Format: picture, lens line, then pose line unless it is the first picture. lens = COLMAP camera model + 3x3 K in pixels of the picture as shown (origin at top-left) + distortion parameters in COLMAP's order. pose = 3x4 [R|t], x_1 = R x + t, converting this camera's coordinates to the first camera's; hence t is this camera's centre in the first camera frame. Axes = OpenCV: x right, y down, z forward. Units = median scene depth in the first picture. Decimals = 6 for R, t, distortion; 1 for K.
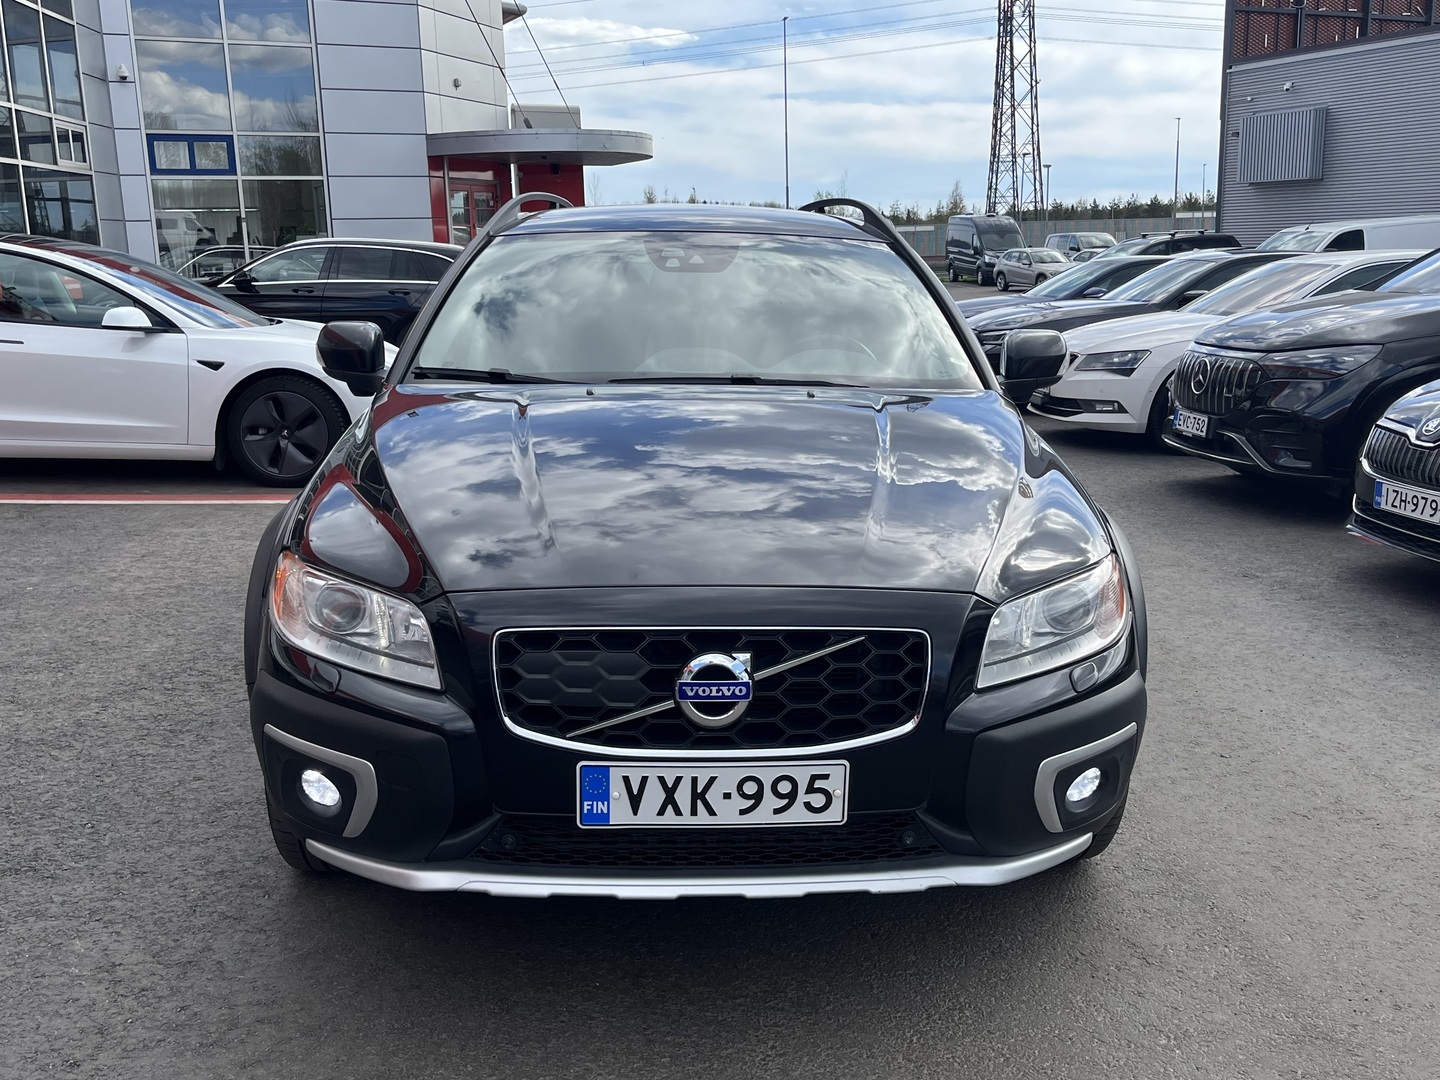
lens RADIAL K [[1460.7, 0, 720.0], [0, 1460.7, 540.0], [0, 0, 1]] dist [0.003011, 0.026527]
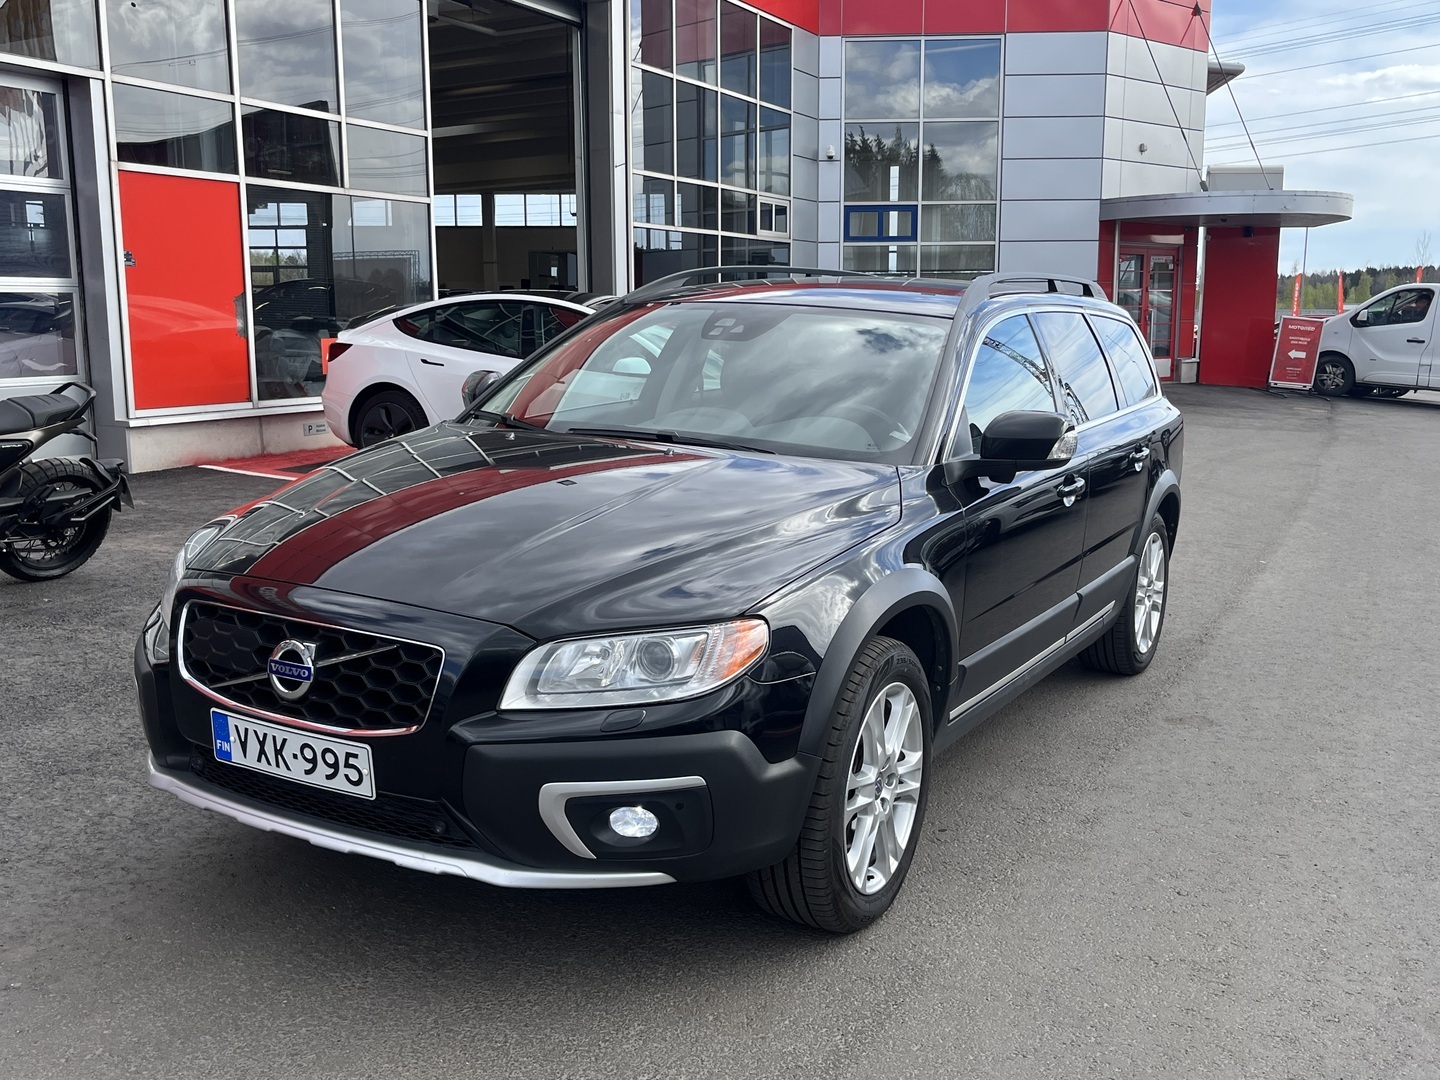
lens RADIAL K [[1460.7, 0, 720.0], [0, 1460.7, 540.0], [0, 0, 1]] dist [0.003011, 0.026527]
pose [[0.834626, 0.104478, -0.540818, 0.953792], [-0.125365, 0.992109, -0.001811, -0.050698], [0.536361, 0.069311, 0.841138, 0.130832]]
